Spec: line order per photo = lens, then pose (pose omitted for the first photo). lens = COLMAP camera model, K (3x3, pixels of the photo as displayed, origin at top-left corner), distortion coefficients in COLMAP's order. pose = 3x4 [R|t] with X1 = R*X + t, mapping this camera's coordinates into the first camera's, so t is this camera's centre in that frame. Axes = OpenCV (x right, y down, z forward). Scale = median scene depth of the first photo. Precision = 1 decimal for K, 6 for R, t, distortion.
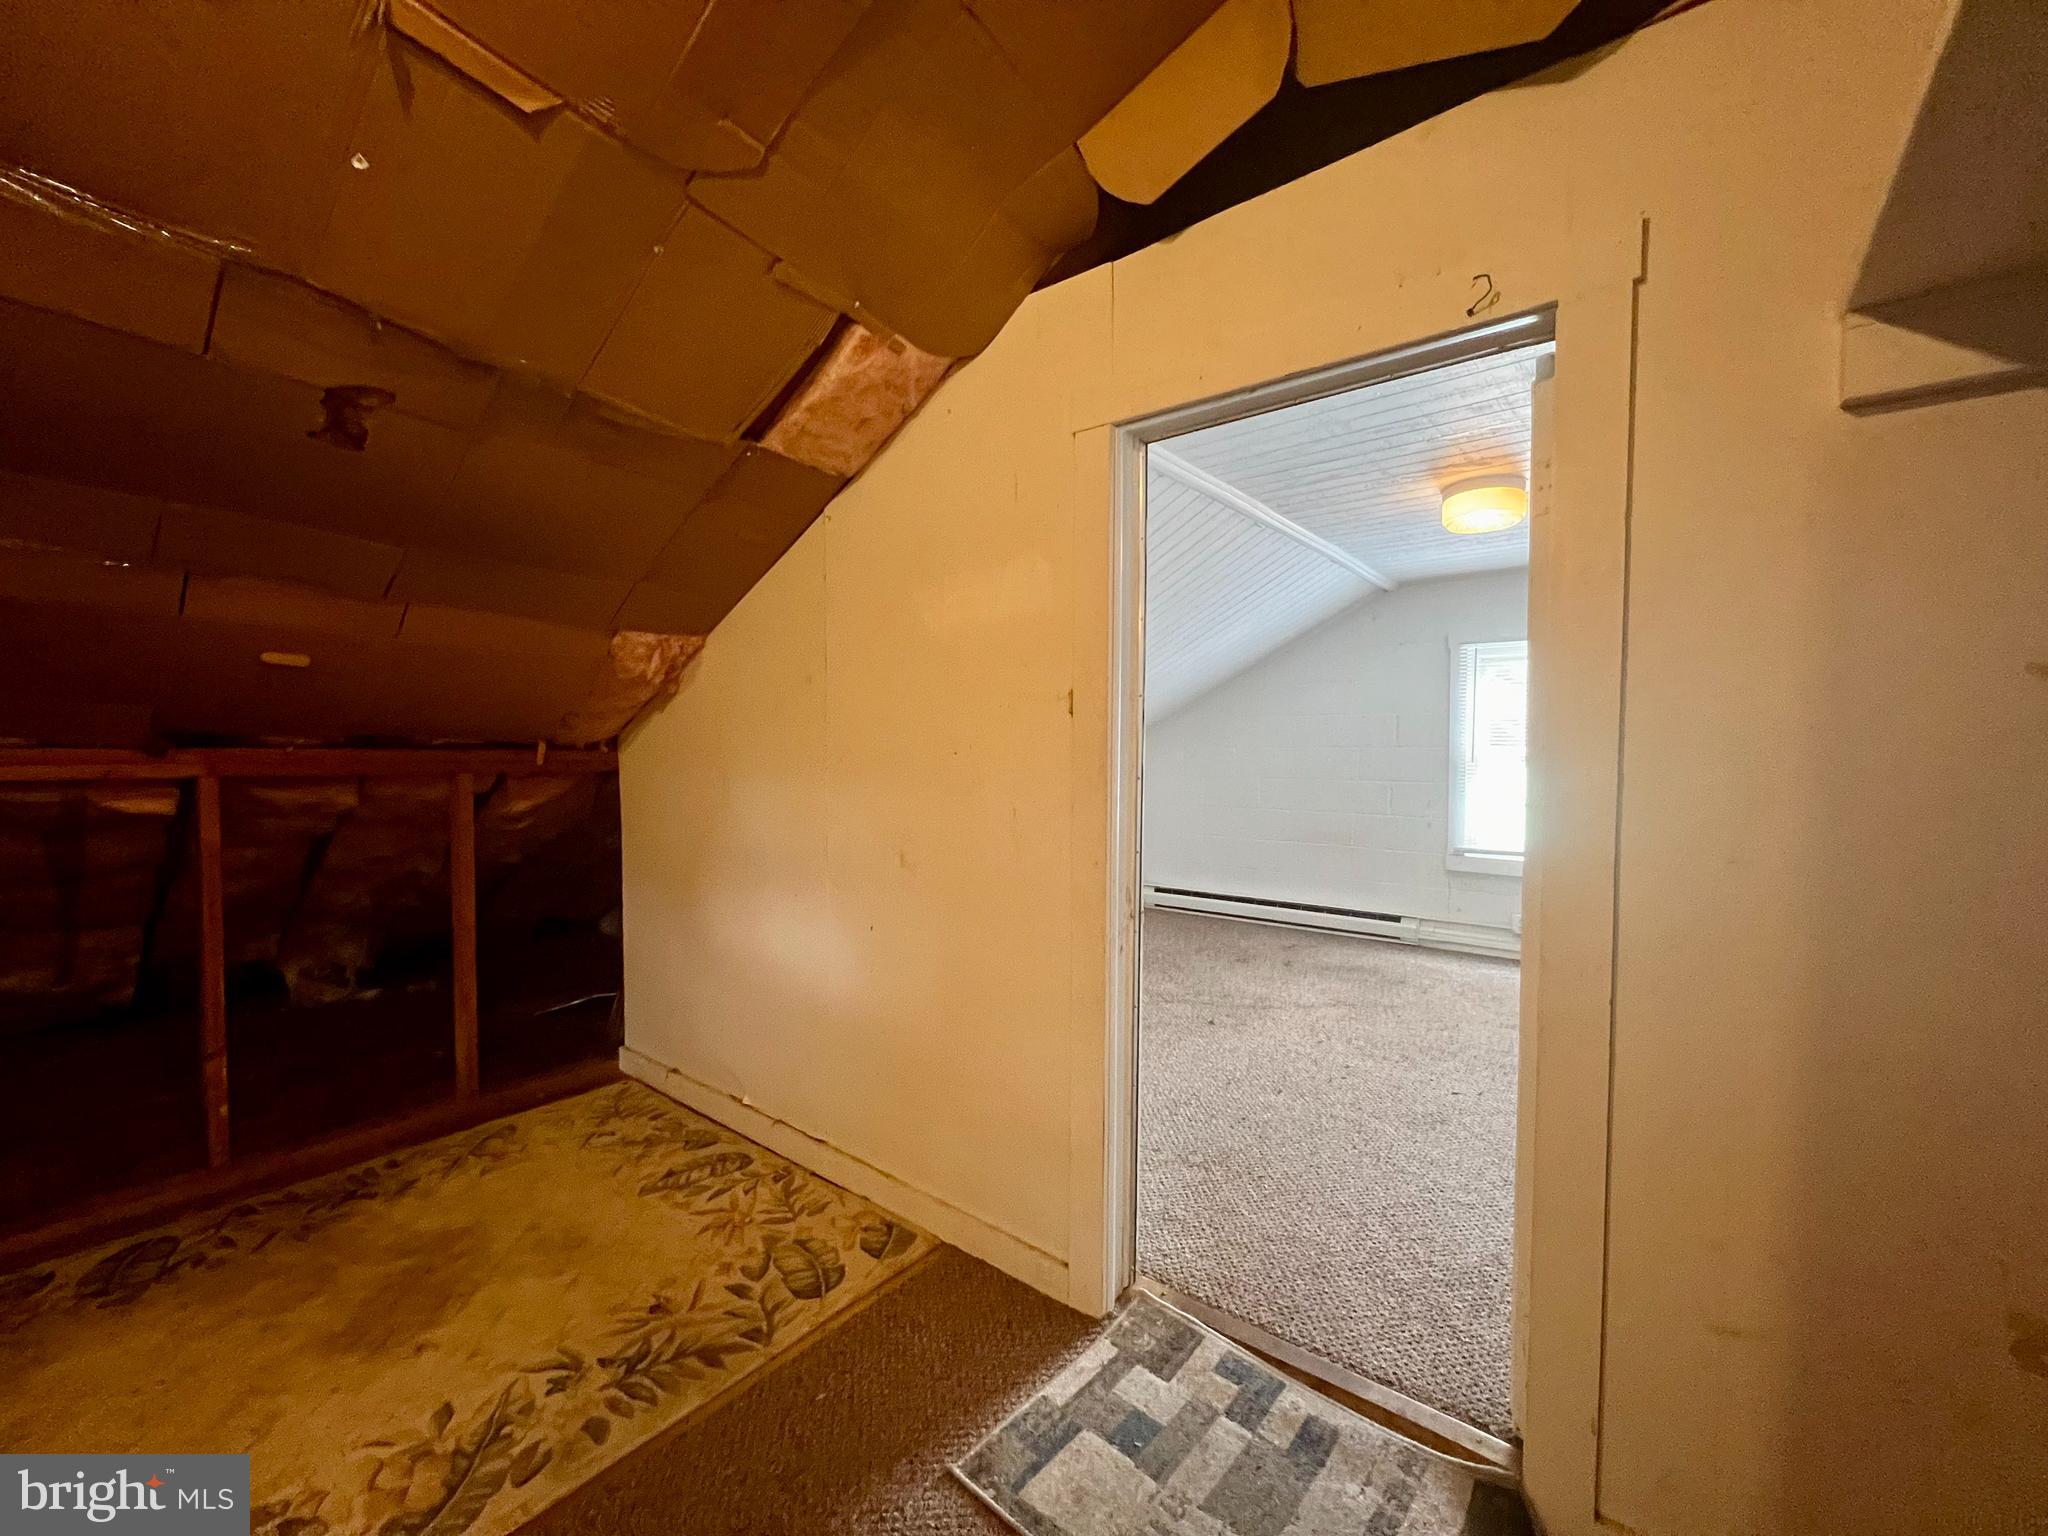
lens RADIAL K [[814.1, 0, 1024.0], [0, 814.1, 768.0], [0, 0, 1]] dist [0.000387, 0.000040]
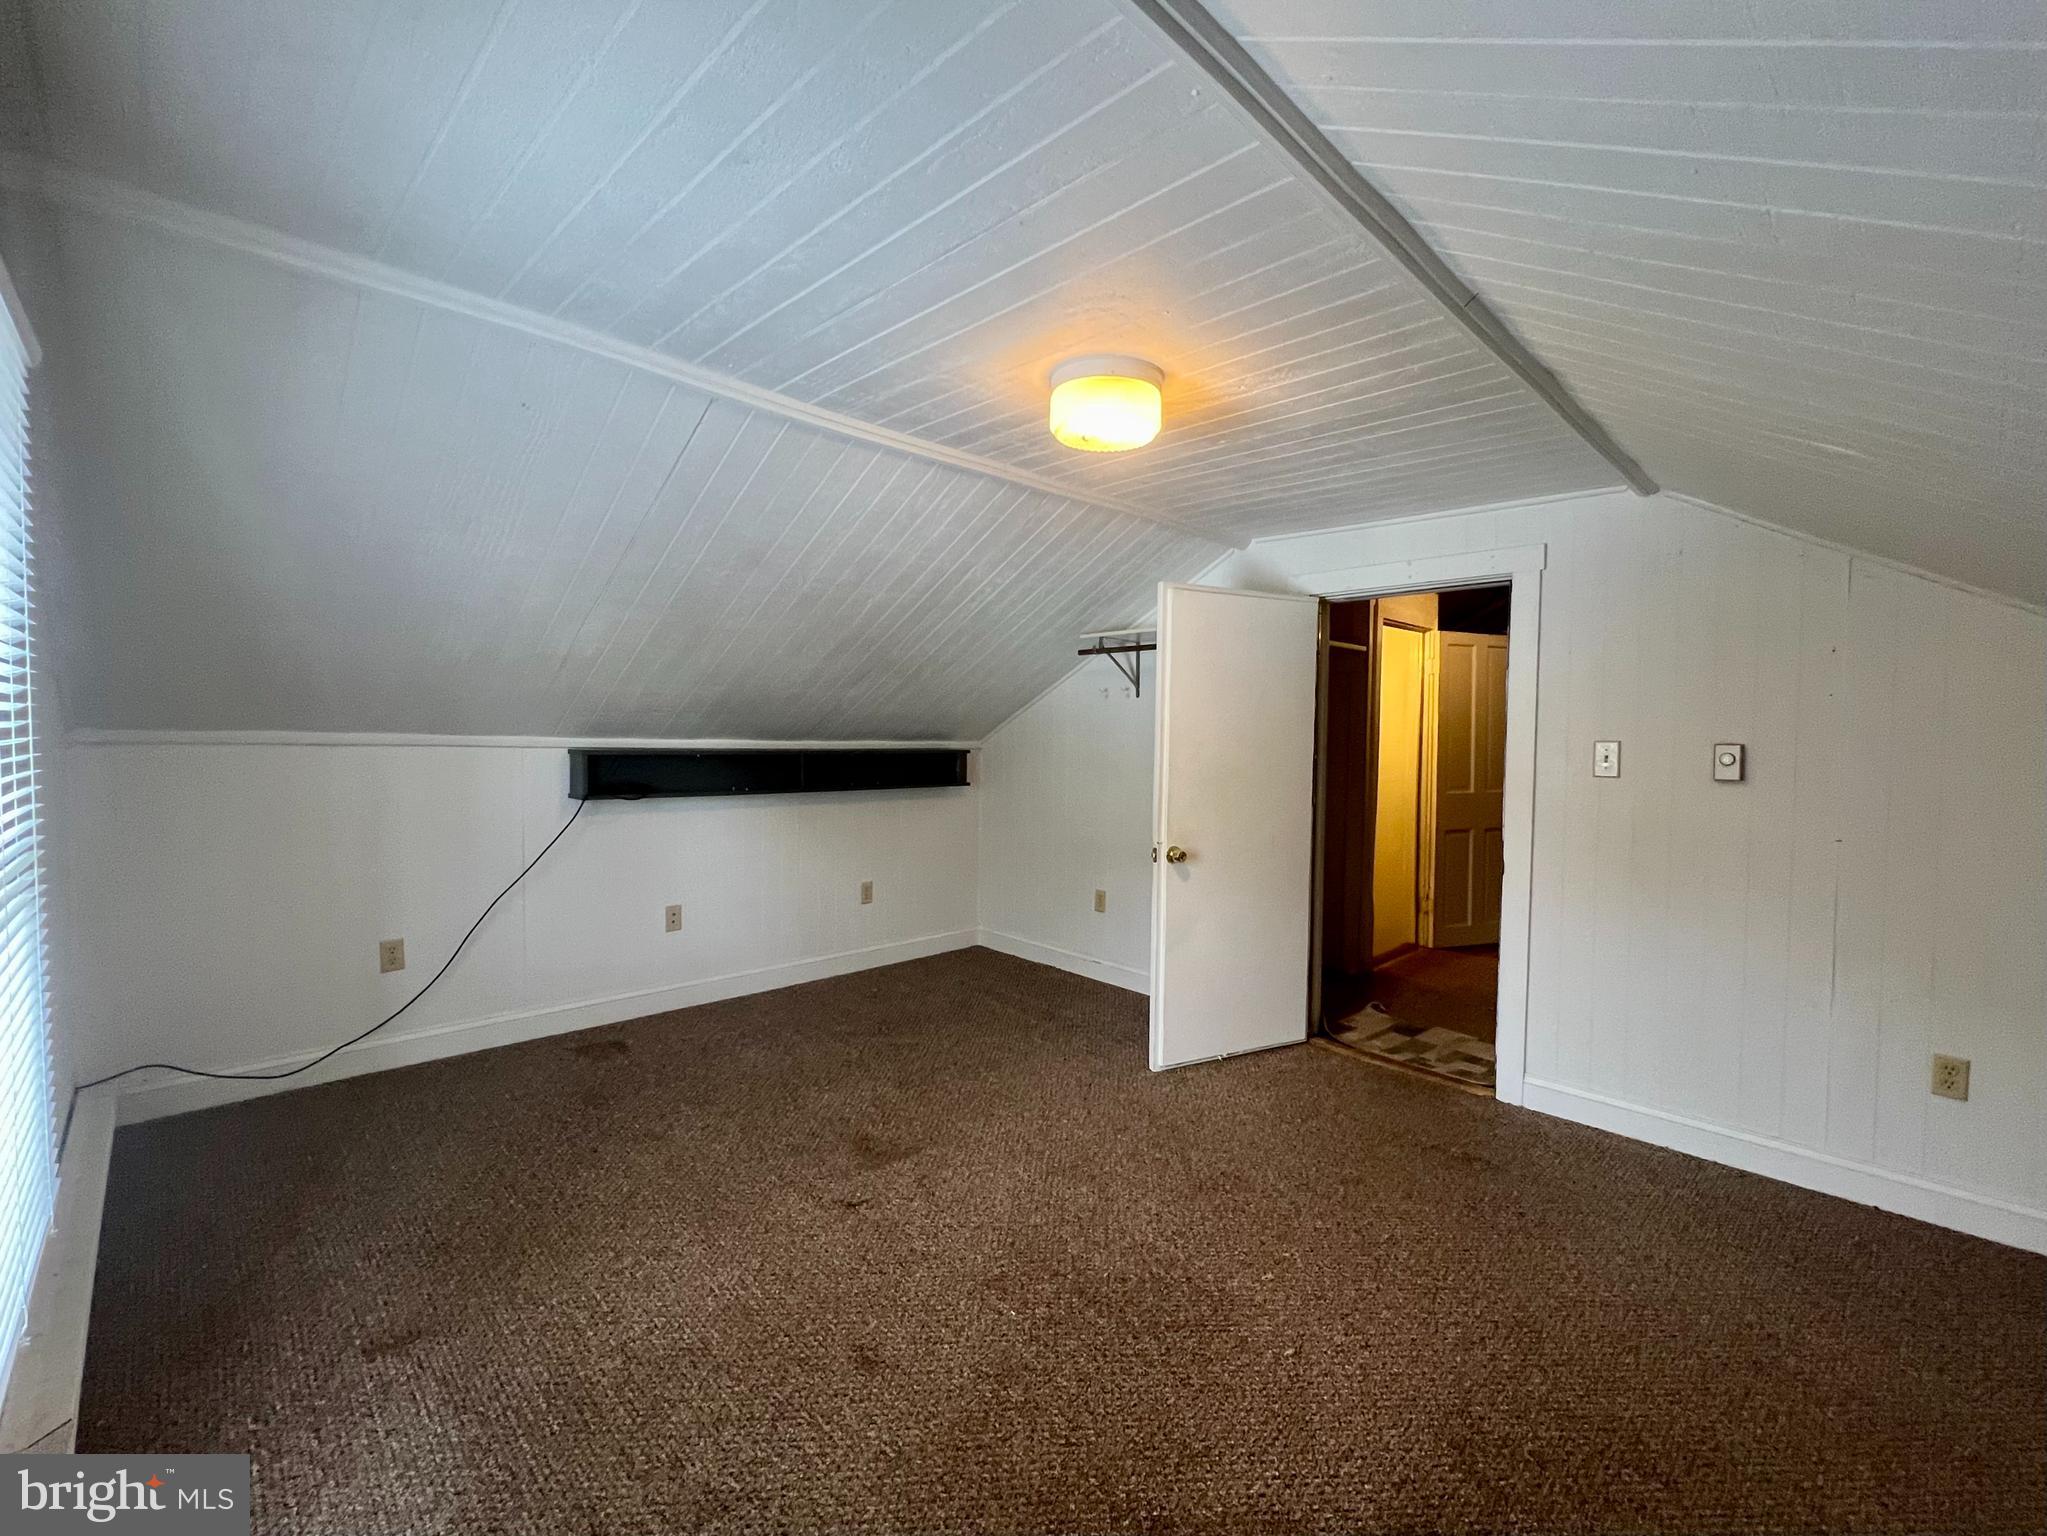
lens RADIAL K [[839.4, 0, 1023.5], [0, 839.4, 768.0], [0, 0, 1]] dist [0.000392, 0.000058]
pose [[-0.995209, -0.023031, 0.095022, 0.426021], [-0.015477, 0.996716, 0.079485, -0.062837], [-0.096541, 0.077633, -0.992297, 1.222877]]
